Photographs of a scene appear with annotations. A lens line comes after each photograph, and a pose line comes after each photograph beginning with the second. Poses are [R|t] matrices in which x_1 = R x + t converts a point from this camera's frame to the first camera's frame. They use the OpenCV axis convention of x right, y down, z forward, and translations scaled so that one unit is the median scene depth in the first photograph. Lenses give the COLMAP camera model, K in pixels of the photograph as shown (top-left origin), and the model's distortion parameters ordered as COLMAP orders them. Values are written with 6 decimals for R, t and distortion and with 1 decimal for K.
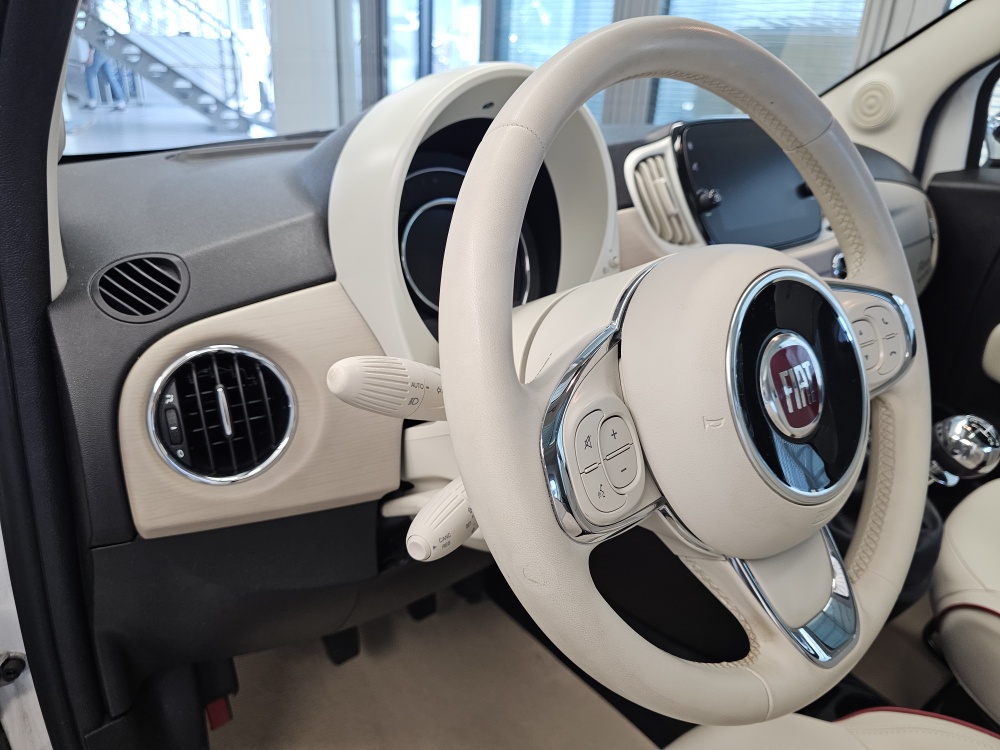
lens RADIAL K [[696.9, 0, 496.4], [0, 696.9, 379.8], [0, 0, 1]] dist [0.042884, -0.086274]
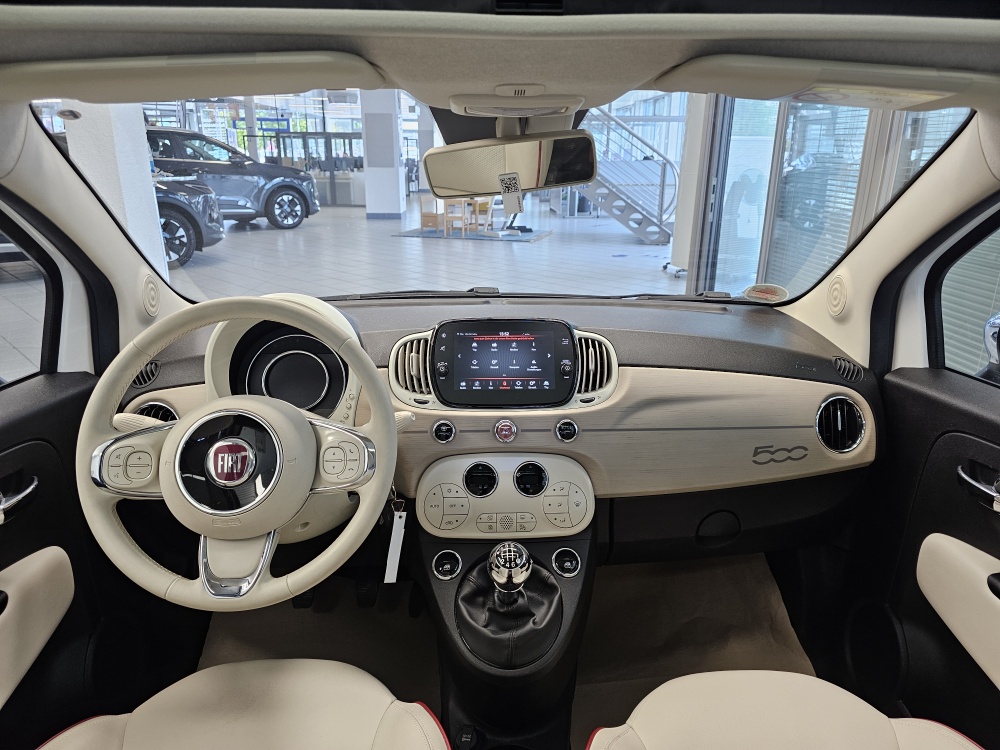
lens RADIAL K [[677.2, 0, 499.6], [0, 677.2, 372.4], [0, 0, 1]] dist [0.071991, -0.071432]
pose [[0.809023, 0.138209, -0.571297, 1.723397], [-0.216967, 0.973540, -0.071730, -0.221262], [0.546267, 0.181984, 0.817603, -0.269895]]
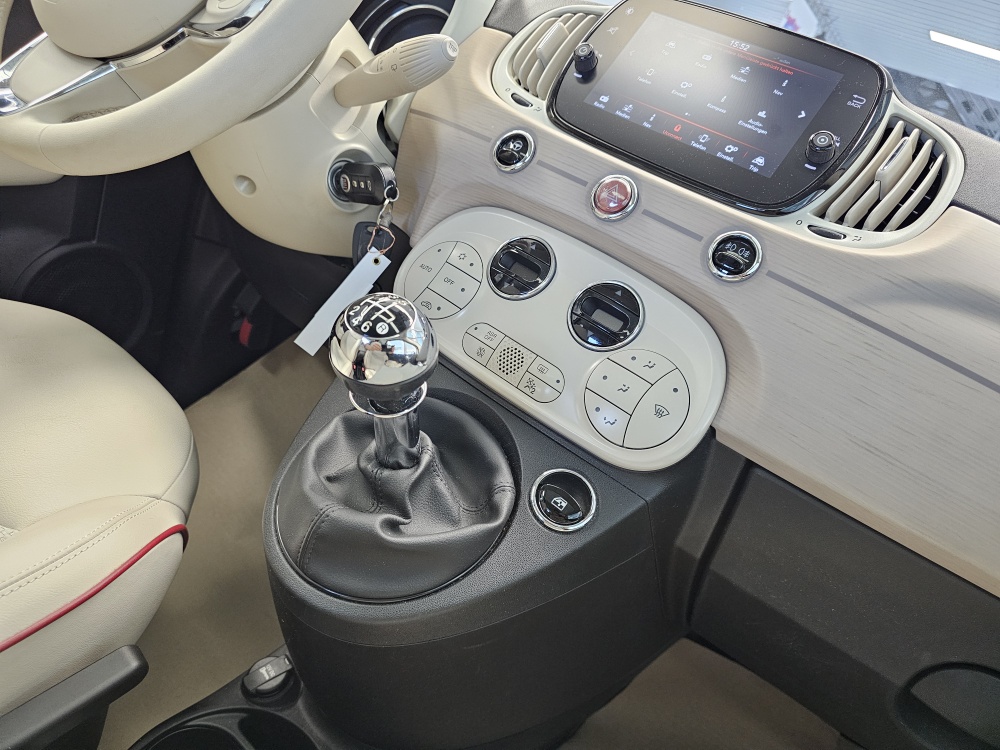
lens RADIAL K [[696.9, 0, 496.4], [0, 696.9, 379.8], [0, 0, 1]] dist [0.042884, -0.086274]
pose [[0.264715, 0.427452, -0.864413, 1.511830], [-0.694771, 0.706172, 0.136438, -0.040080], [0.668745, 0.564452, 0.483916, 0.984899]]
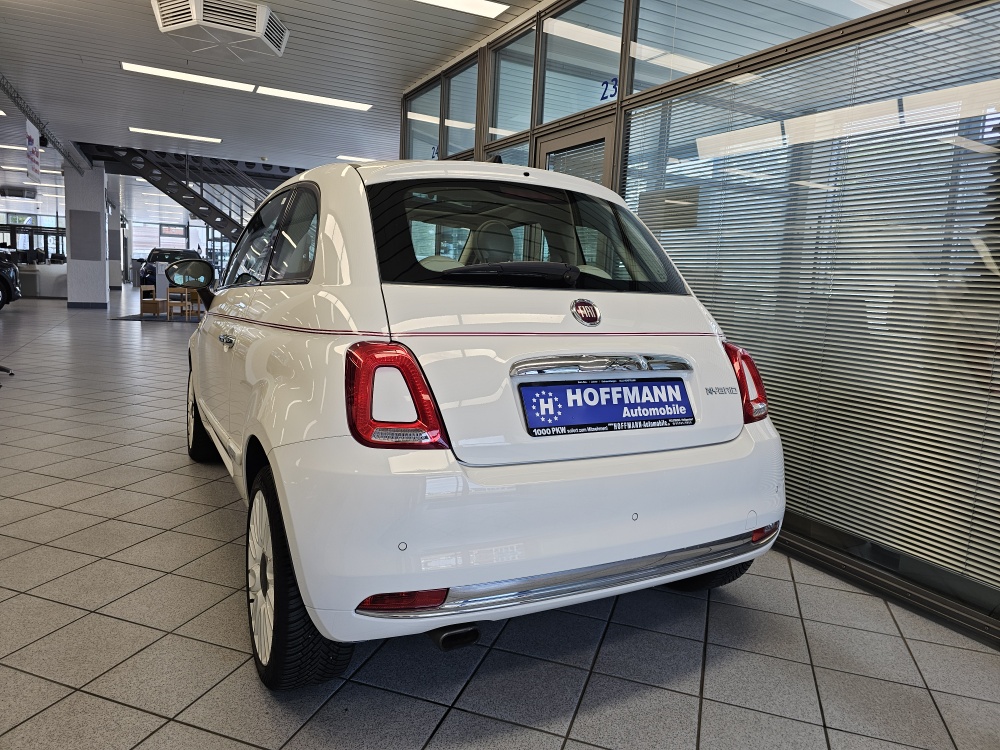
lens RADIAL K [[676.3, 0, 496.5], [0, 676.3, 351.9], [0, 0, 1]] dist [0.042743, -0.000187]
pose [[0.983788, 0.019689, -0.178251, 3.247617], [-0.076637, 0.944783, -0.318611, 2.450669], [0.162135, 0.327106, 0.930975, -4.918510]]
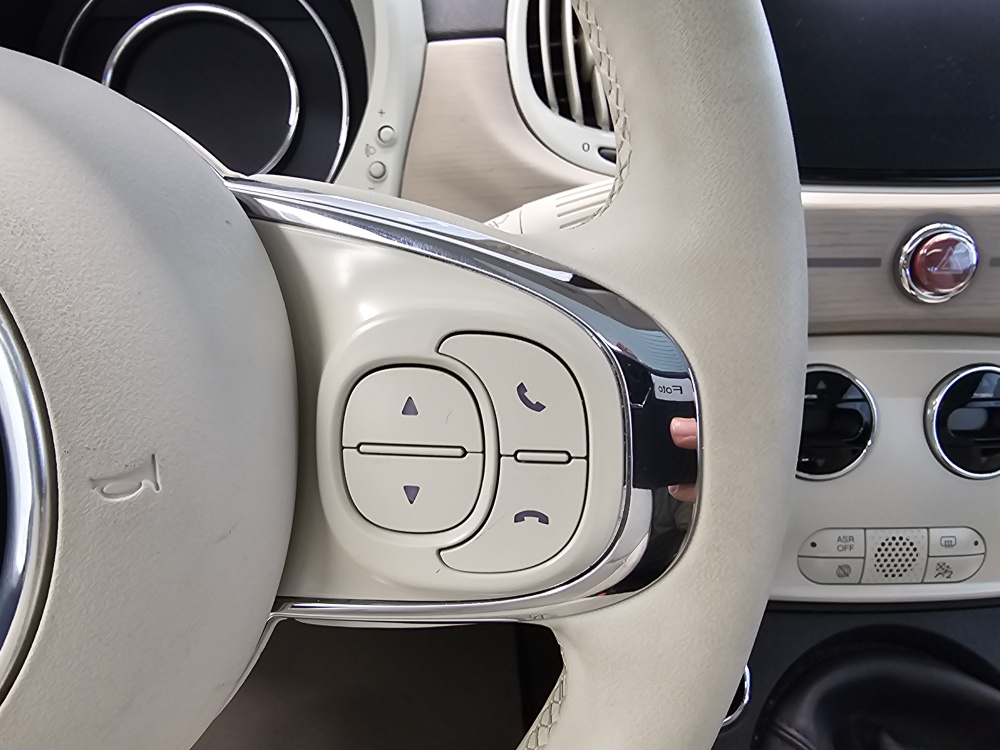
lens RADIAL K [[703.9, 0, 439.3], [0, 703.9, 371.4], [0, 0, 1]] dist [-0.001594, -0.002512]
pose [[0.798117, 0.283578, -0.531595, 0.617791], [-0.224384, 0.958740, 0.174556, -0.120675], [0.559162, -0.020035, 0.828817, 0.694073]]
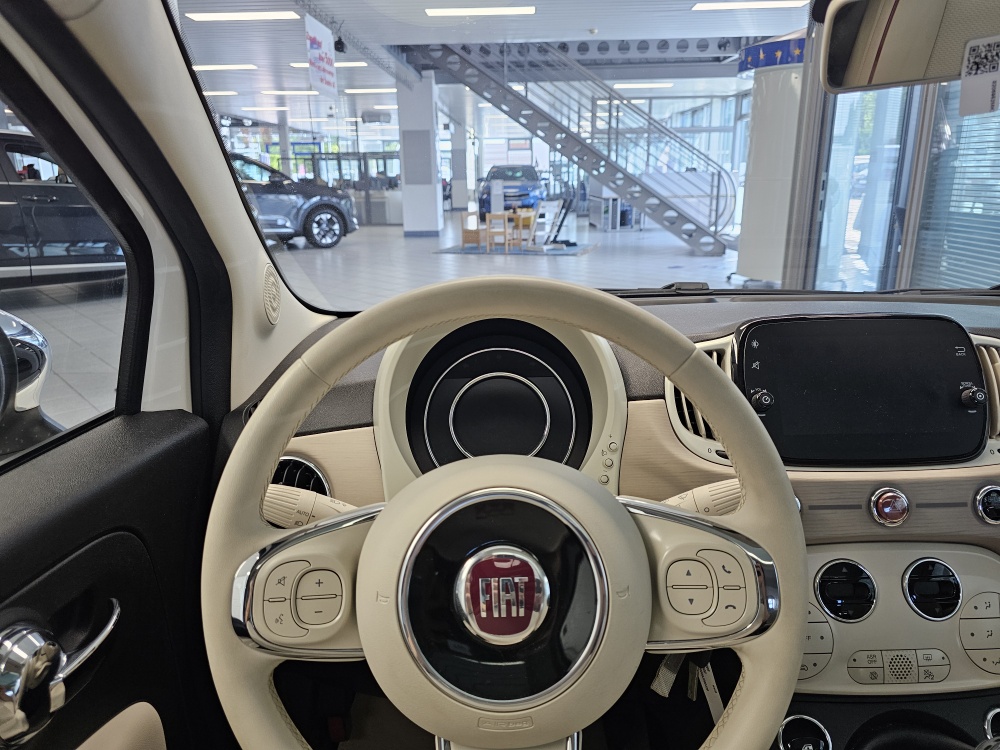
lens RADIAL K [[686.2, 0, 503.4], [0, 686.2, 361.0], [0, 0, 1]] dist [0.063123, -0.073491]
pose [[0.789750, 0.101485, -0.604976, 0.785325], [-0.207704, 0.972205, -0.108054, -0.175178], [0.577195, 0.210992, 0.788878, 0.035728]]
